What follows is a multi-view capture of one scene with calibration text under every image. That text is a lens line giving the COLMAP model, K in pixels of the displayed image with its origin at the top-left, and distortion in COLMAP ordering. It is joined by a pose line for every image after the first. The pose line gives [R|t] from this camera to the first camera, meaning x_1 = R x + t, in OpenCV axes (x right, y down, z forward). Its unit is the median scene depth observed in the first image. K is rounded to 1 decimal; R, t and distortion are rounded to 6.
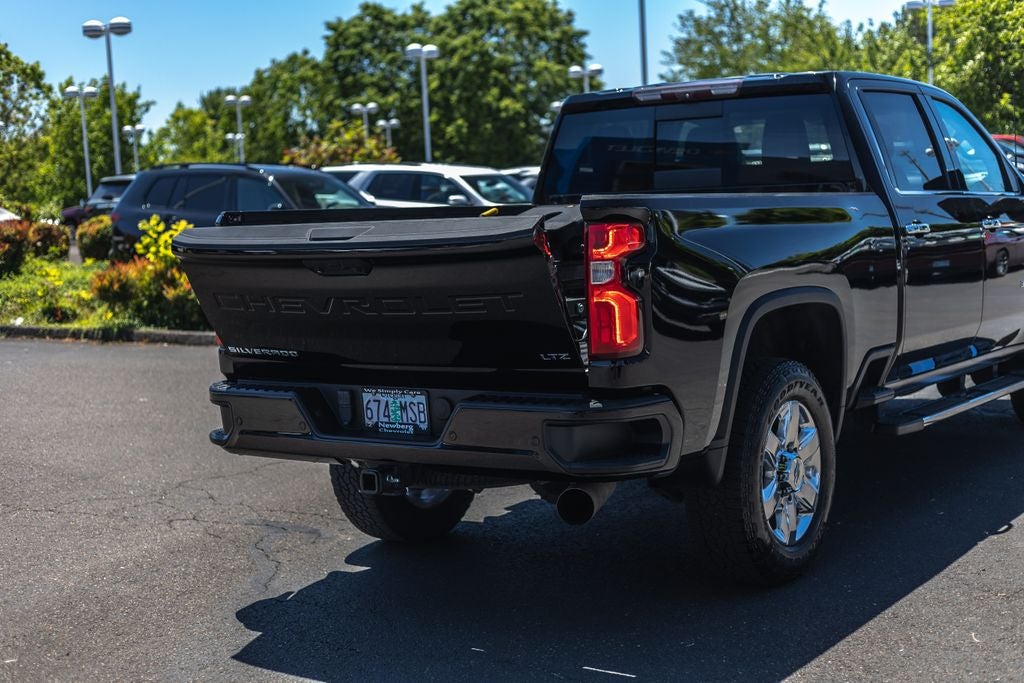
lens RADIAL K [[1436.4, 0, 512.0], [0, 1436.4, 341.5], [0, 0, 1]] dist [-0.007338, 0.015909]
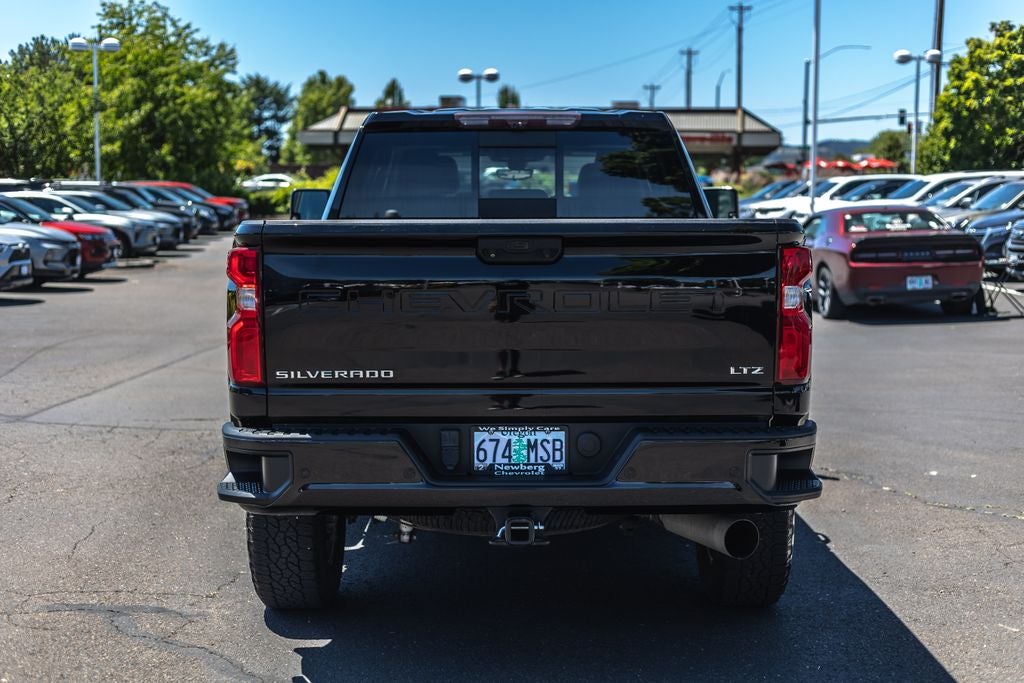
lens RADIAL K [[1436.4, 0, 512.0], [0, 1436.4, 341.5], [0, 0, 1]] dist [-0.007338, 0.015909]
pose [[0.819271, -0.002911, 0.573398, -0.200938], [0.020575, 0.999492, -0.024324, 0.000770], [-0.573037, 0.031725, 0.818915, 0.090613]]
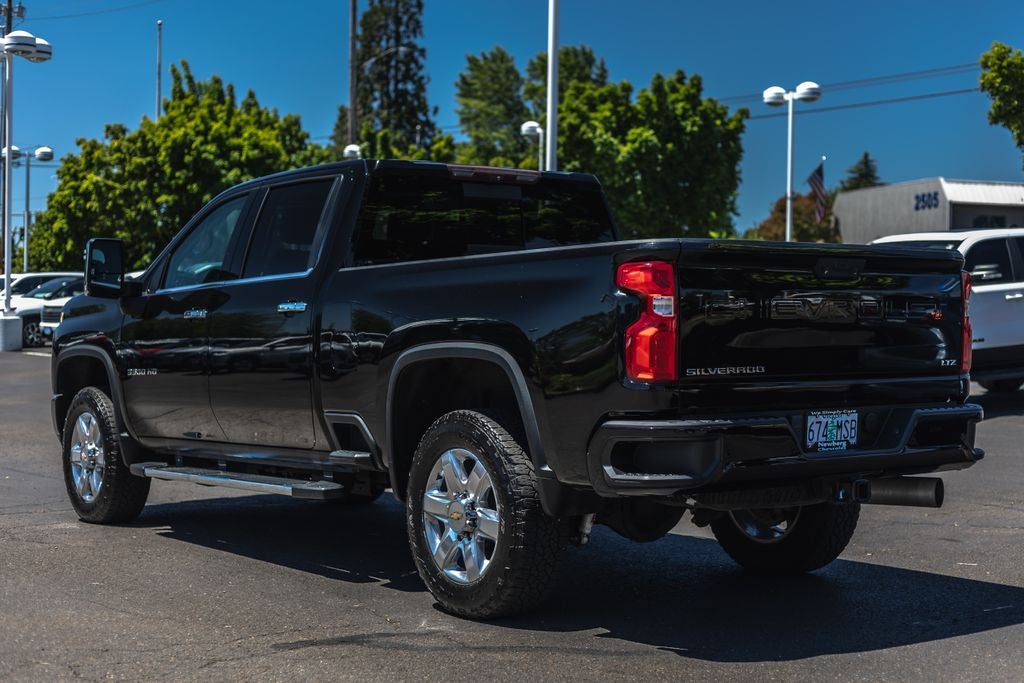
lens RADIAL K [[1524.9, 0, 474.1], [0, 1524.9, 326.3], [0, 0, 1]] dist [0.018661, 0.008942]
pose [[0.343092, 0.045647, 0.938192, -0.430301], [0.082450, 0.993500, -0.078490, 0.012957], [-0.935676, 0.104283, 0.337098, 0.287359]]
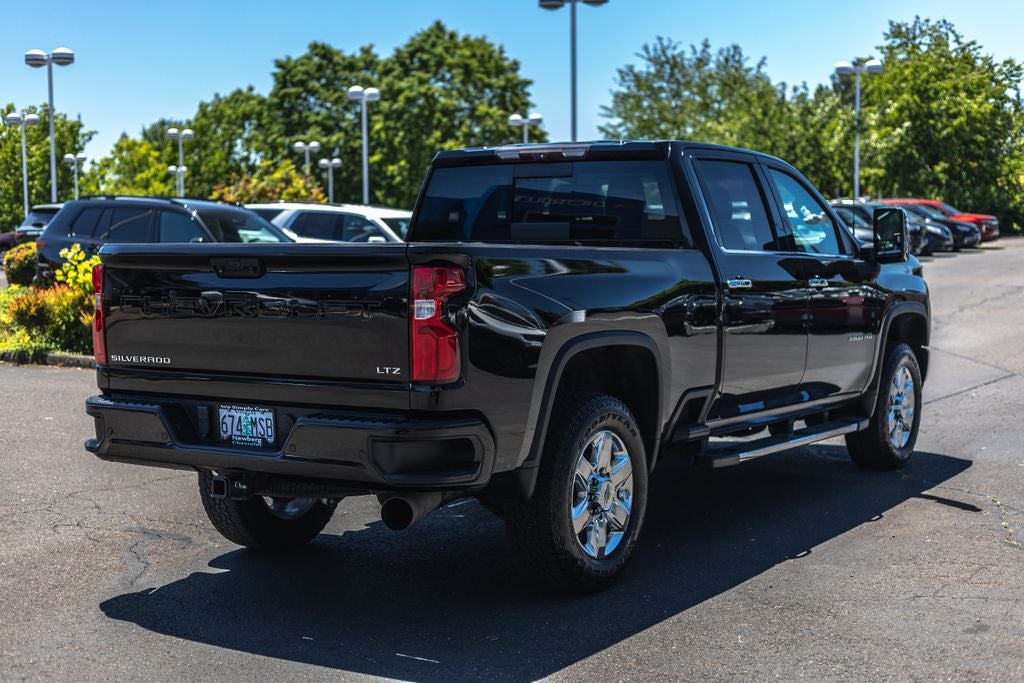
lens RADIAL K [[1436.4, 0, 512.0], [0, 1436.4, 341.5], [0, 0, 1]] dist [-0.007338, 0.015909]
pose [[0.998457, 0.038062, 0.040444, 0.026485], [-0.036806, 0.998831, -0.031343, 0.003361], [-0.041590, 0.029806, 0.998690, -0.046470]]
